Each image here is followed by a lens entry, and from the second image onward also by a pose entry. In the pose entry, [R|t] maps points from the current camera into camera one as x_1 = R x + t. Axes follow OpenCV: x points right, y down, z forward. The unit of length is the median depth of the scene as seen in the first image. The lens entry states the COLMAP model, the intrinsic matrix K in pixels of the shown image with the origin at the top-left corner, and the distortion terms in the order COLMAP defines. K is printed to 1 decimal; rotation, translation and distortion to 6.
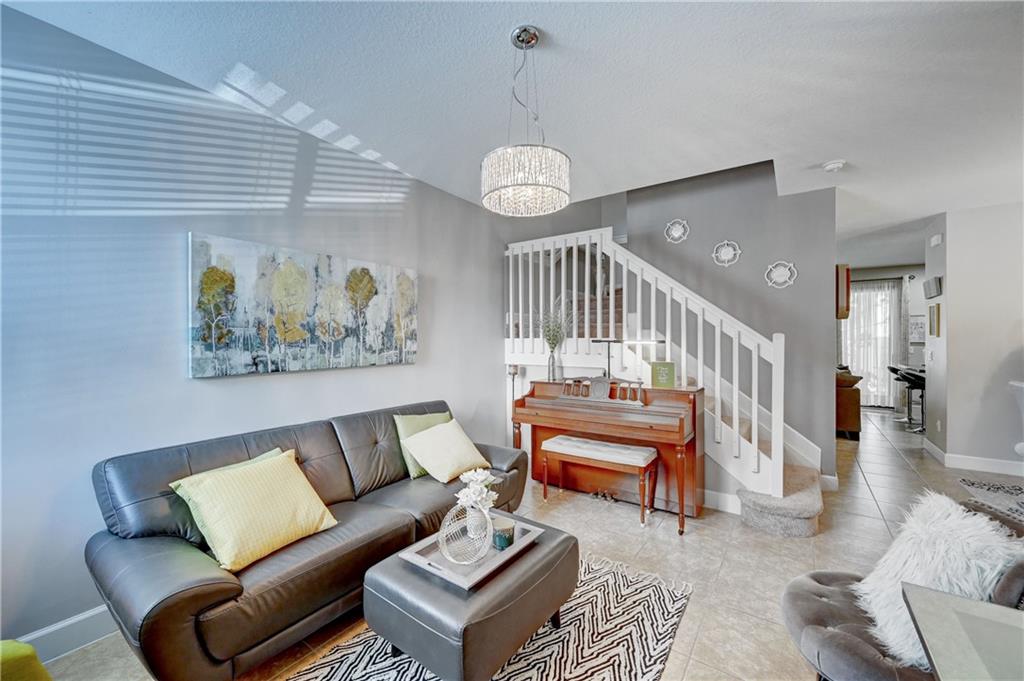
lens RADIAL K [[403.7, 0, 508.4], [0, 403.7, 340.0], [0, 0, 1]] dist [-0.000943, 0.000141]
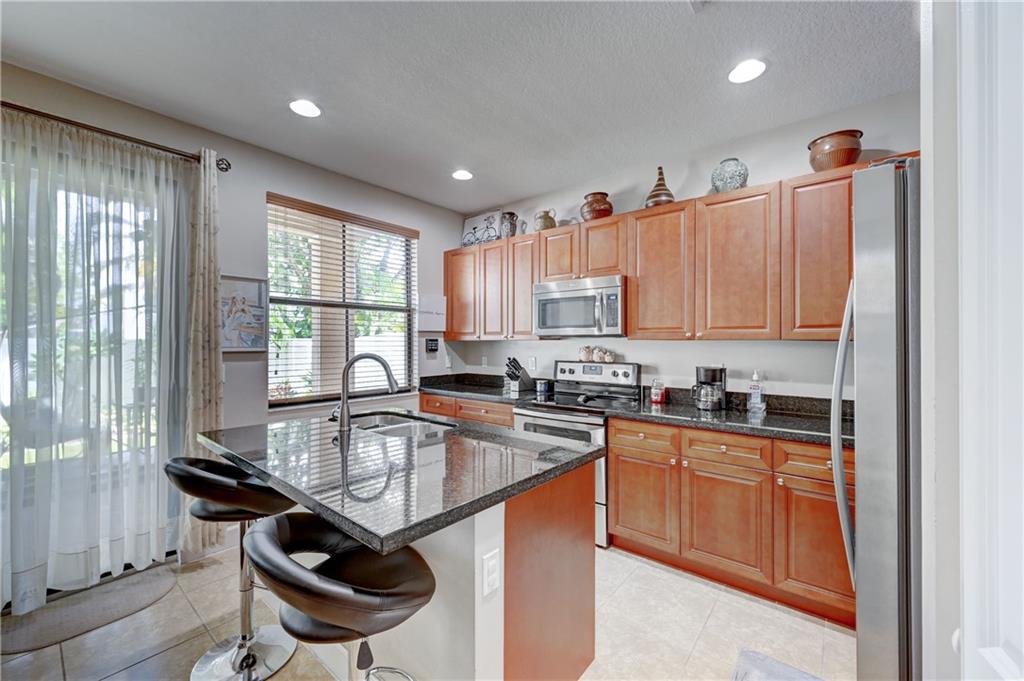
lens RADIAL K [[403.7, 0, 508.4], [0, 403.7, 340.0], [0, 0, 1]] dist [-0.000943, 0.000141]
pose [[0.072900, -0.000712, 0.997339, 0.345697], [0.007226, 0.999974, 0.000186, -0.001487], [-0.997313, 0.007193, 0.072903, 0.376212]]
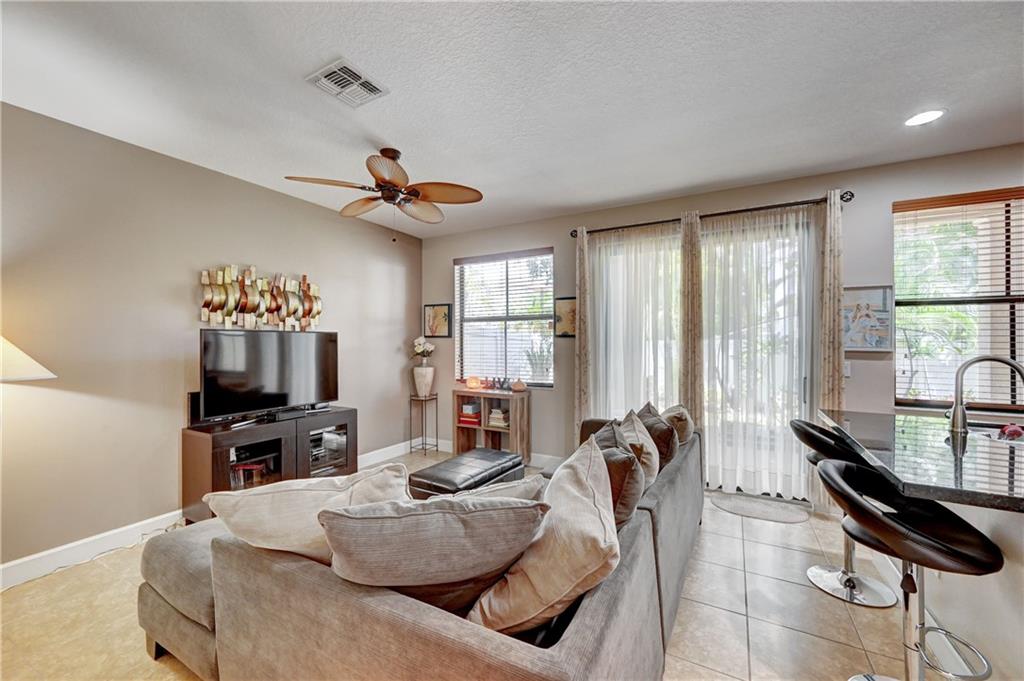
lens RADIAL K [[402.1, 0, 512.0], [0, 402.1, 340.5], [0, 0, 1]] dist [0.013510, 0.000138]
pose [[0.993041, -0.000034, 0.117770, 0.310387], [0.001060, 0.999962, -0.008646, -0.001036], [-0.117765, 0.008710, 0.993003, 0.319720]]
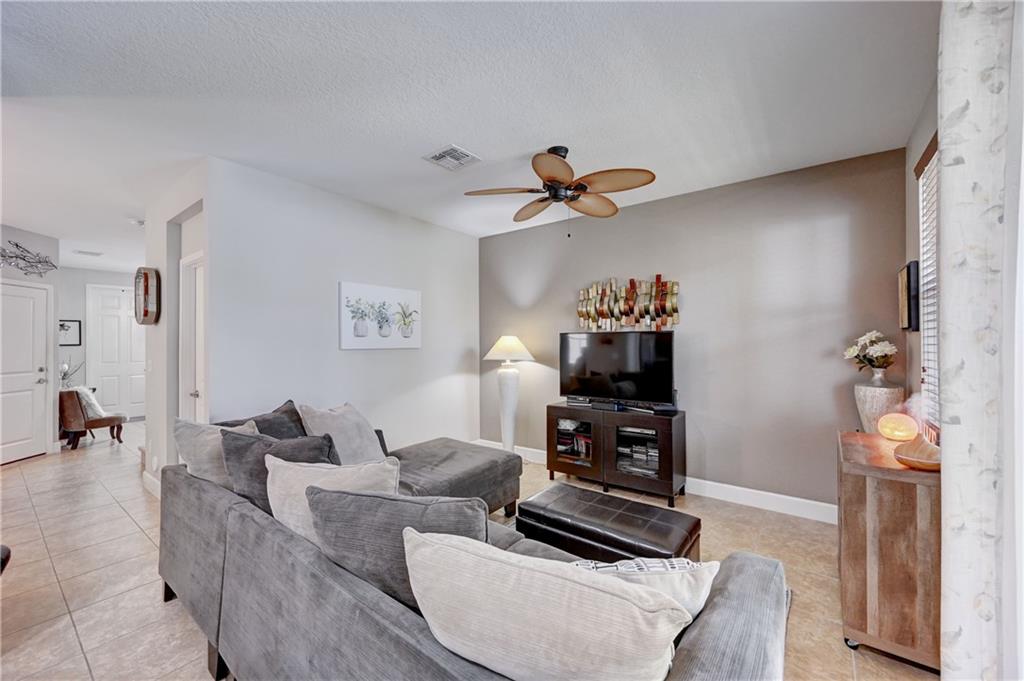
lens RADIAL K [[403.7, 0, 508.4], [0, 403.7, 340.0], [0, 0, 1]] dist [-0.000943, 0.000141]
pose [[-0.029950, -0.004331, -0.999542, 0.473617], [0.000931, 0.999990, -0.004361, -0.002207], [0.999551, -0.001061, -0.029946, 0.507812]]
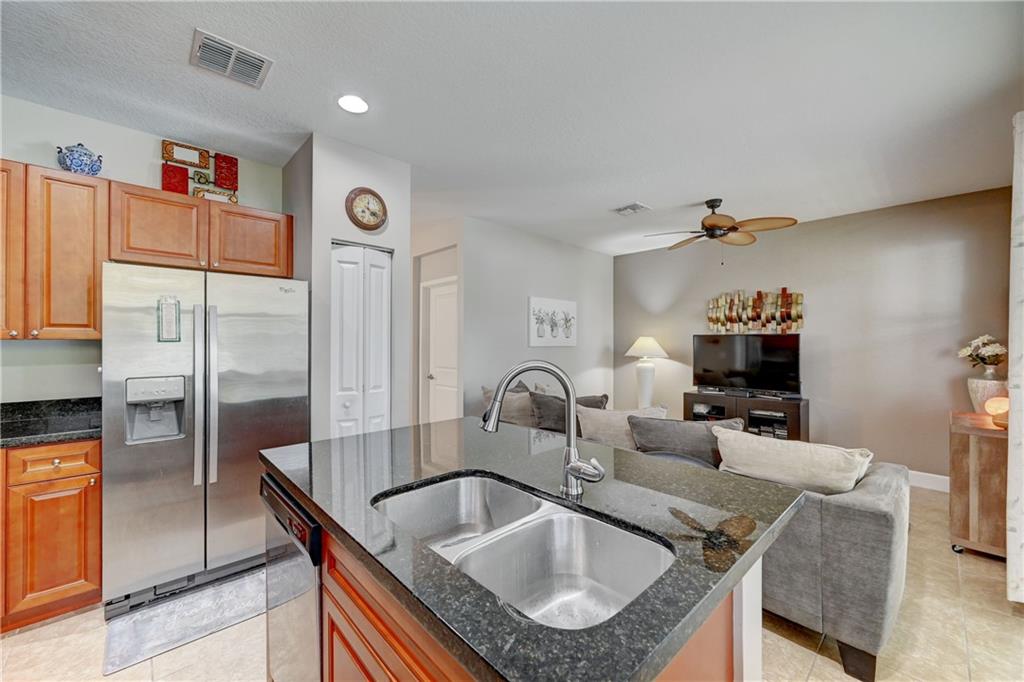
lens RADIAL K [[403.7, 0, 508.4], [0, 403.7, 340.5], [0, 0, 1]] dist [-0.000943, 0.000141]
pose [[-0.190668, -0.002004, -0.981653, 0.565697], [-0.005635, 0.999984, -0.000947, -0.002150], [0.981638, 0.005351, -0.190676, 0.443249]]
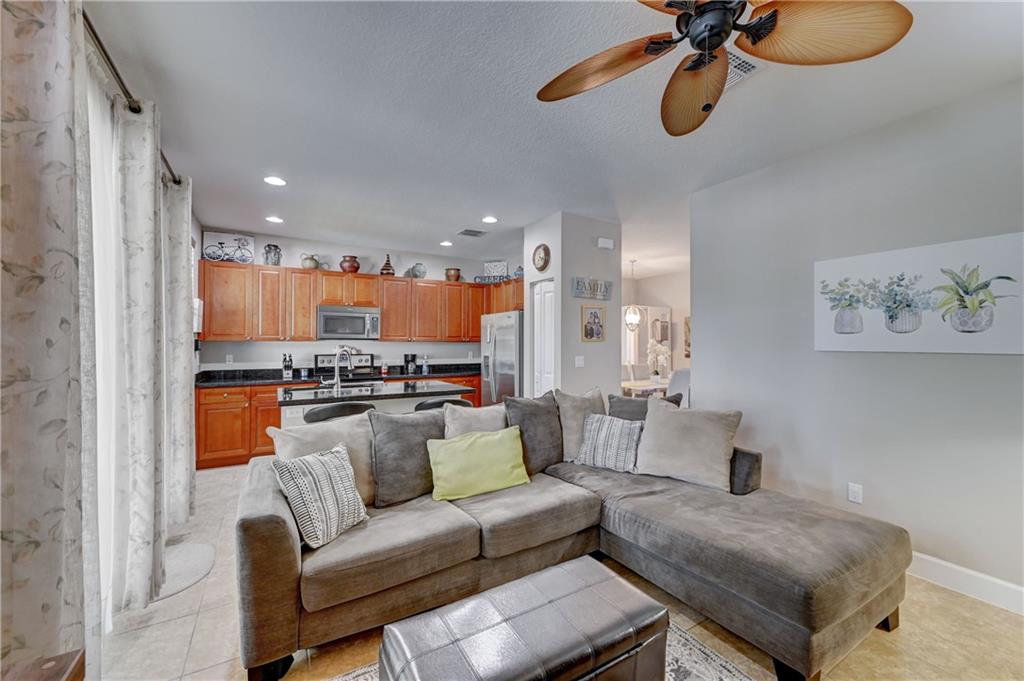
lens RADIAL K [[403.7, 0, 508.4], [0, 403.7, 340.0], [0, 0, 1]] dist [-0.000943, 0.000141]
pose [[-0.911663, -0.001772, 0.410935, 0.278276], [-0.003201, 0.999991, -0.002790, -0.001834], [-0.410926, -0.003859, -0.911661, 0.631044]]
